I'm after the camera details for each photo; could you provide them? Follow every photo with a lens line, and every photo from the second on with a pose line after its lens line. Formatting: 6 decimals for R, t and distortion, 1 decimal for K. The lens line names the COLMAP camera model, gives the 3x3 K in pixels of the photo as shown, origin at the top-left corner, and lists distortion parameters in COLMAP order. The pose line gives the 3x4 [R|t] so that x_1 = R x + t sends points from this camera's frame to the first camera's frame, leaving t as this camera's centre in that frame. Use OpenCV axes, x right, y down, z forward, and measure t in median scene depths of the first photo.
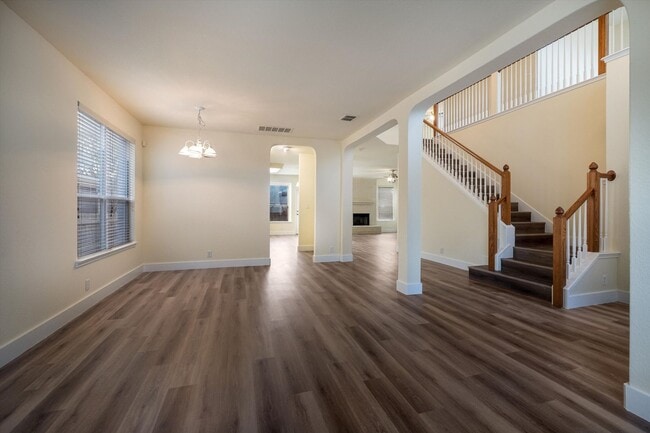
lens RADIAL K [[280.6, 0, 324.0], [0, 280.6, 210.8], [0, 0, 1]] dist [0.003799, -0.001330]
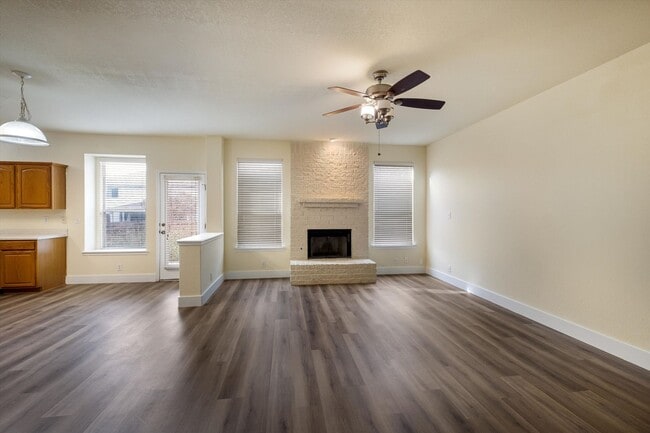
lens RADIAL K [[280.6, 0, 322.9], [0, 280.6, 212.2], [0, 0, 1]] dist [0.003799, -0.001330]
pose [[0.984501, 0.005198, -0.175305, 0.498111], [-0.004284, 0.999975, 0.005588, -0.043598], [0.175329, -0.004751, 0.984498, 1.527557]]
